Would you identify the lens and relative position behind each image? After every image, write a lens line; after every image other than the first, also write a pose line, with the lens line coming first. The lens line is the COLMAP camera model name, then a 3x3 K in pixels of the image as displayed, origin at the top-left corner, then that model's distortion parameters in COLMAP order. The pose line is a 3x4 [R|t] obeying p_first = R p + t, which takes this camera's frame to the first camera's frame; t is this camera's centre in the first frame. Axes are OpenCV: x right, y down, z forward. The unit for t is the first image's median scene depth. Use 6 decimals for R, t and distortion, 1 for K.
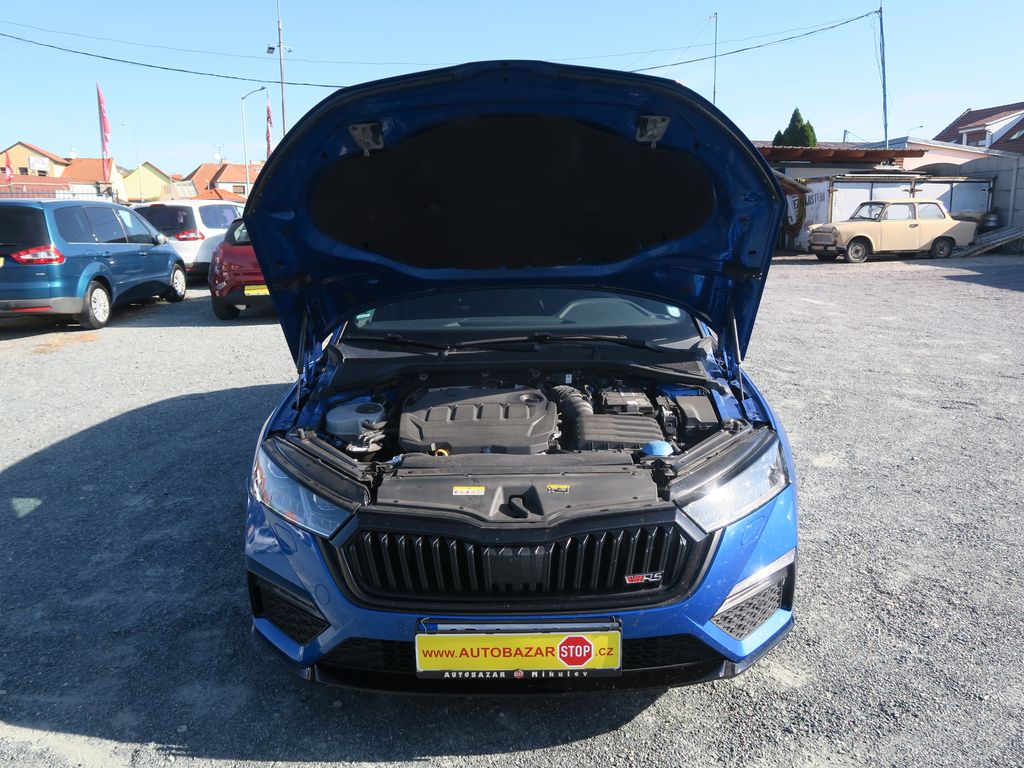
lens RADIAL K [[792.7, 0, 515.3], [0, 792.7, 387.5], [0, 0, 1]] dist [-0.023406, 0.007151]
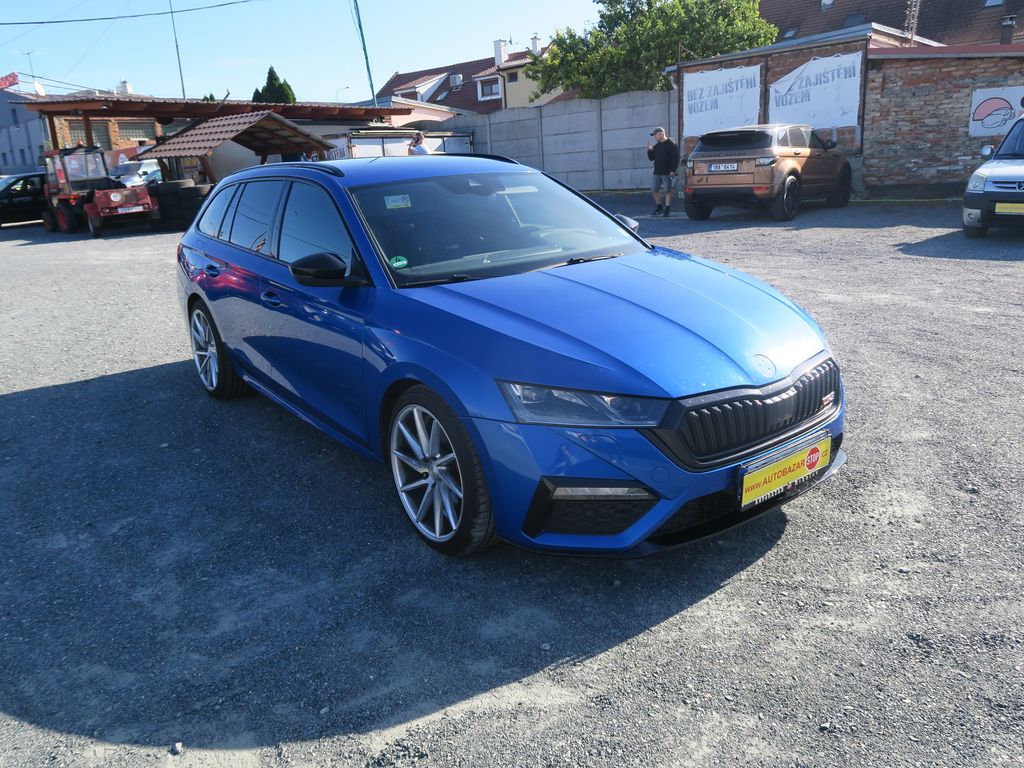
lens RADIAL K [[792.7, 0, 516.0], [0, 792.7, 381.6], [0, 0, 1]] dist [-0.023406, 0.007151]
pose [[0.781211, -0.192869, 0.593726, -0.615688], [0.169048, 0.980901, 0.096212, -0.013812], [-0.600943, 0.025206, 0.798894, 0.101958]]
